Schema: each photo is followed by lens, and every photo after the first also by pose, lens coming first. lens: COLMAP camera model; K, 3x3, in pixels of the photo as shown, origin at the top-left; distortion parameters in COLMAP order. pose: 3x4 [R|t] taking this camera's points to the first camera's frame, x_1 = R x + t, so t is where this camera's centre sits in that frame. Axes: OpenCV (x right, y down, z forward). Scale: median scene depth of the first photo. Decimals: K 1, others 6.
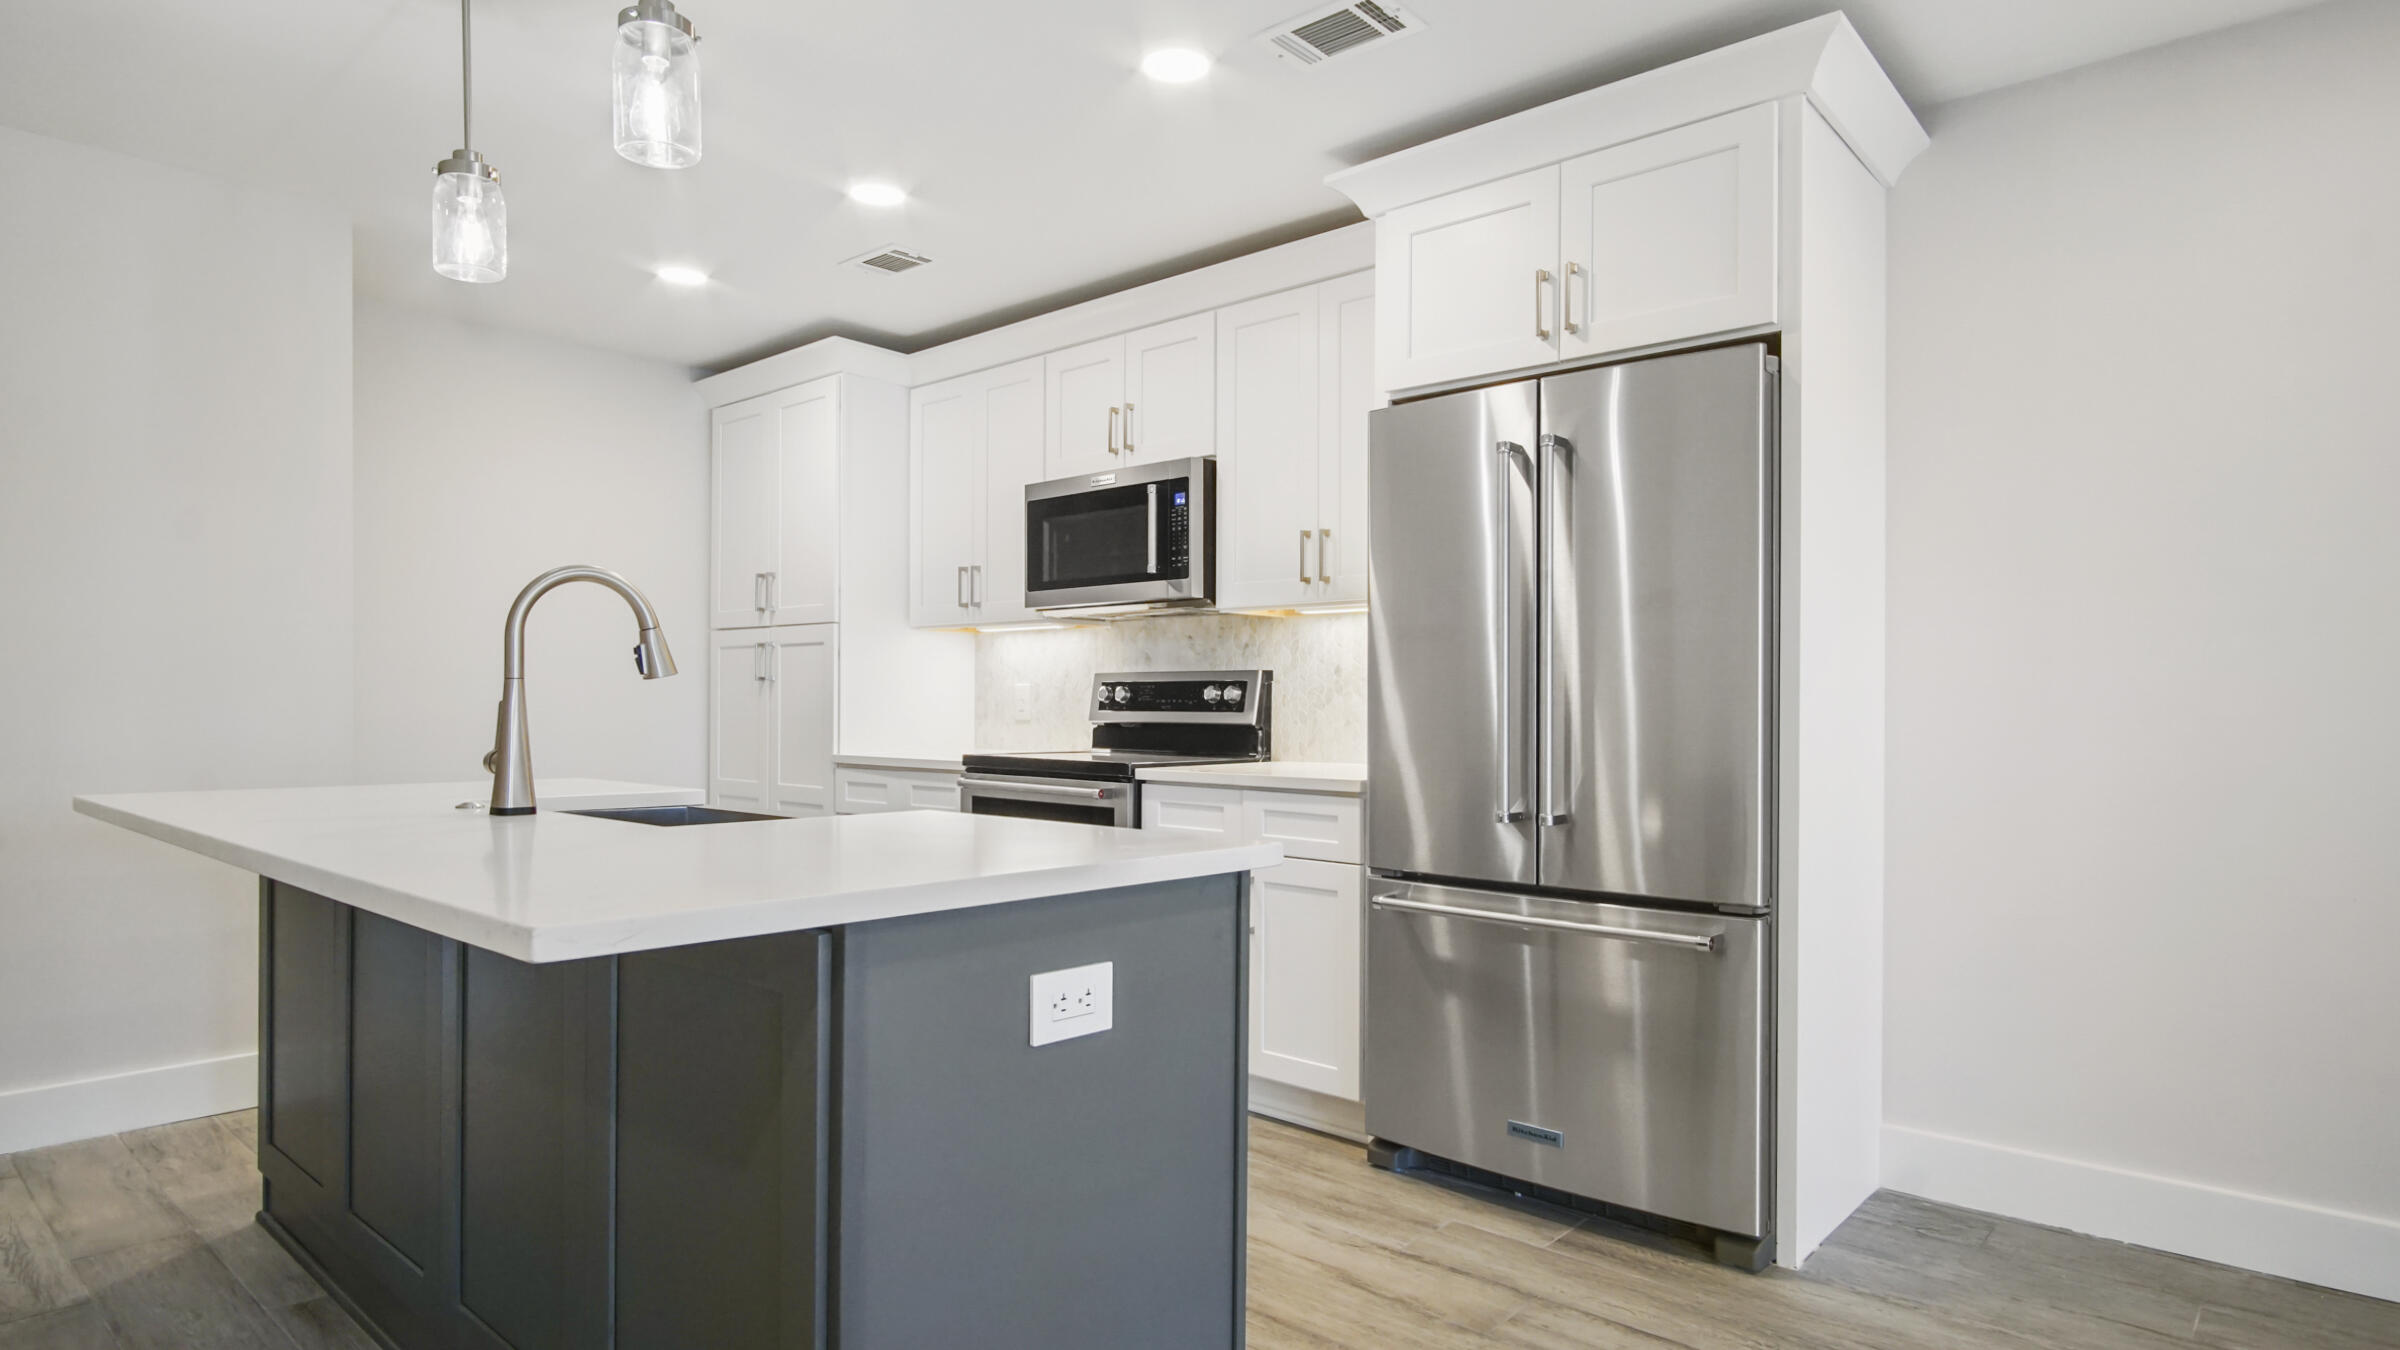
lens RADIAL K [[1276.1, 0, 1143.8], [0, 1276.1, 705.0], [0, 0, 1]] dist [-0.002984, -0.001509]
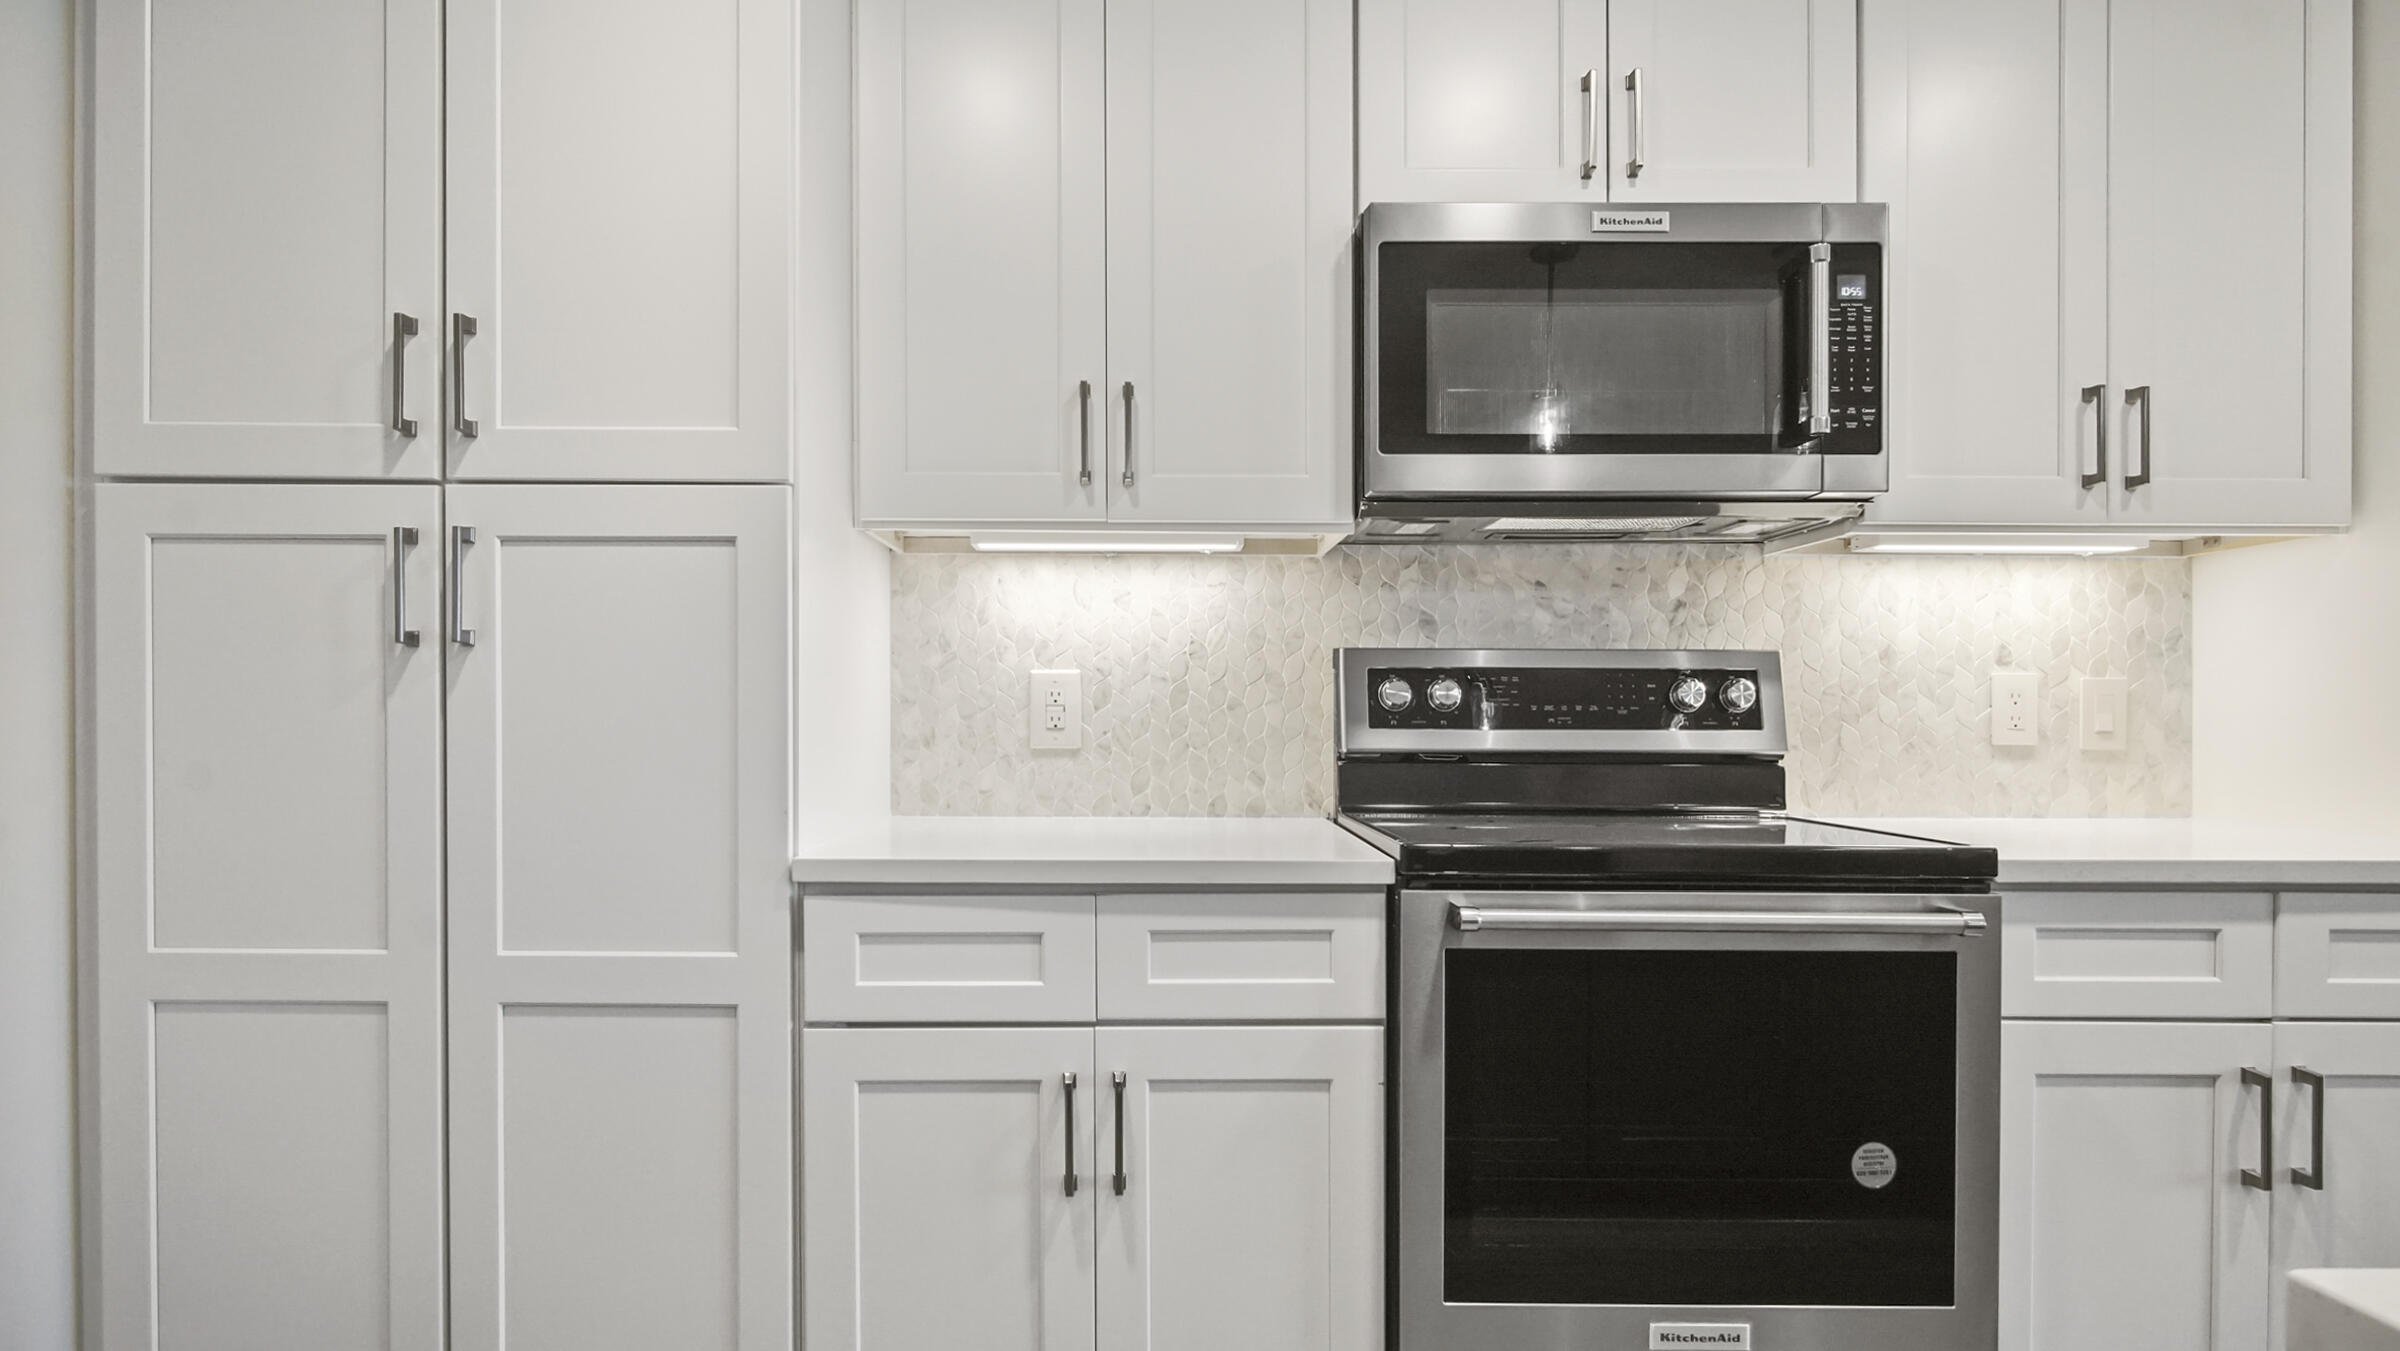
lens RADIAL K [[1335.2, 0, 1062.8], [0, 1335.2, 726.8], [0, 0, 1]] dist [-0.006762, -0.001265]
pose [[0.735230, -0.009185, 0.677755, -0.530246], [0.001286, 0.999925, 0.012156, -0.002545], [-0.677816, -0.008065, 0.735187, 0.827466]]
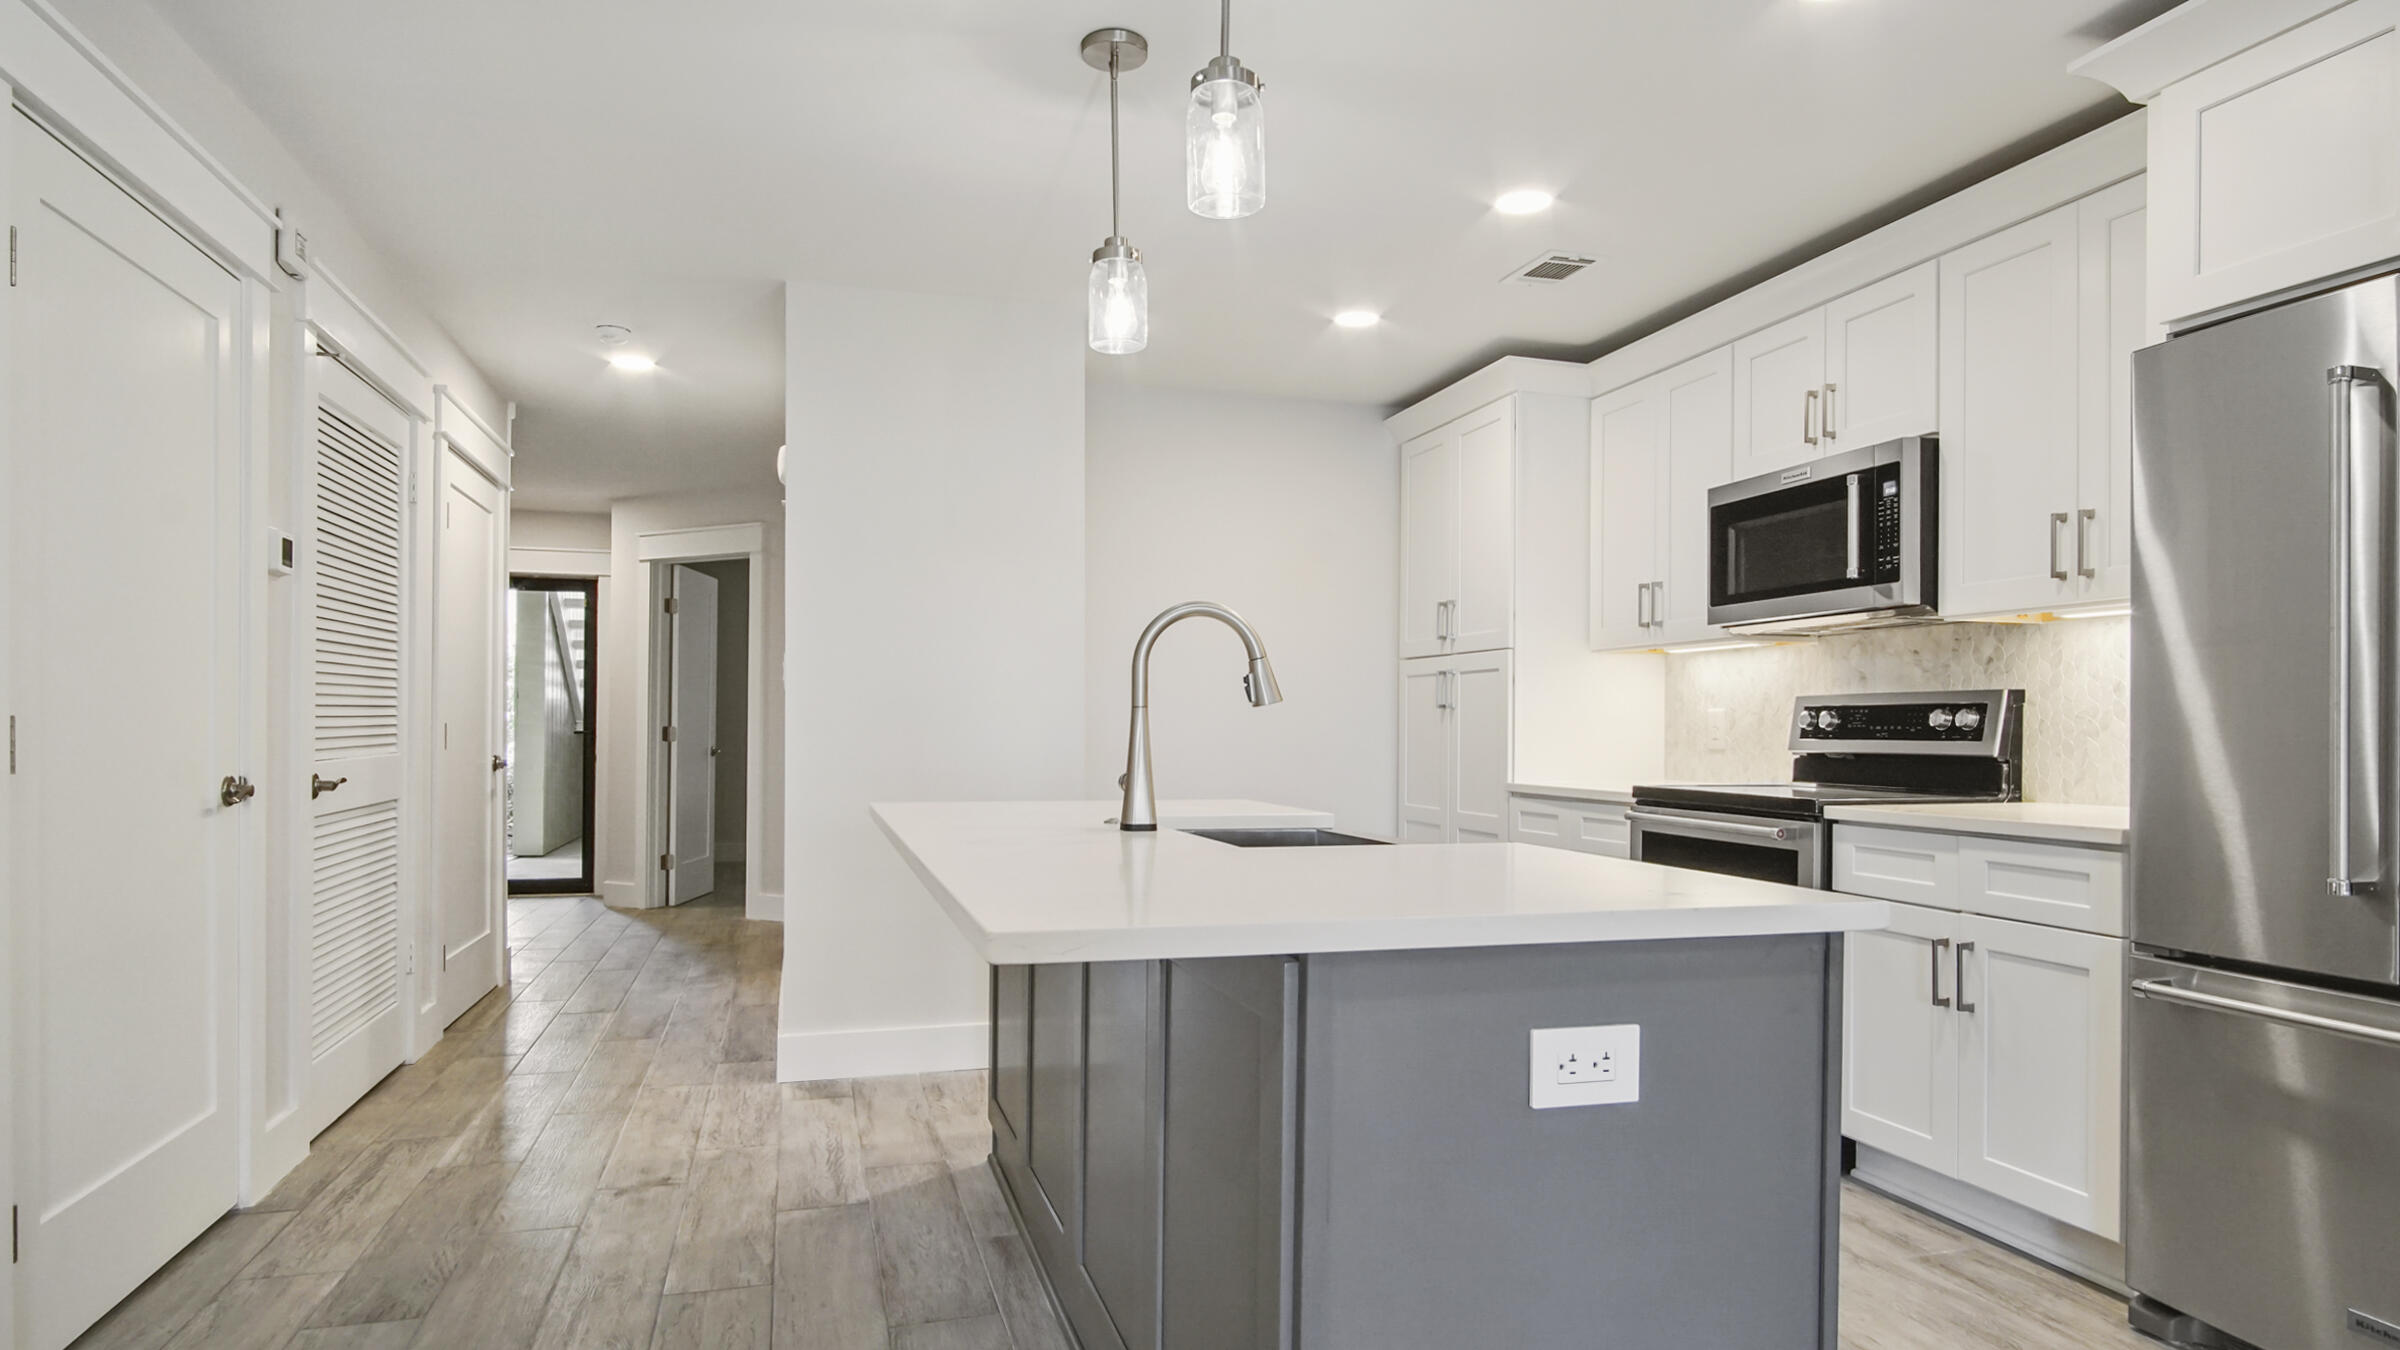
lens RADIAL K [[1287.5, 0, 1211.5], [0, 1287.5, 730.0], [0, 0, 1]] dist [-0.001158, -0.001157]
pose [[0.866101, -0.000530, -0.499870, 0.065543], [-0.000794, 0.999997, -0.002436, 0.000926], [0.499869, 0.002507, 0.866097, 0.037333]]
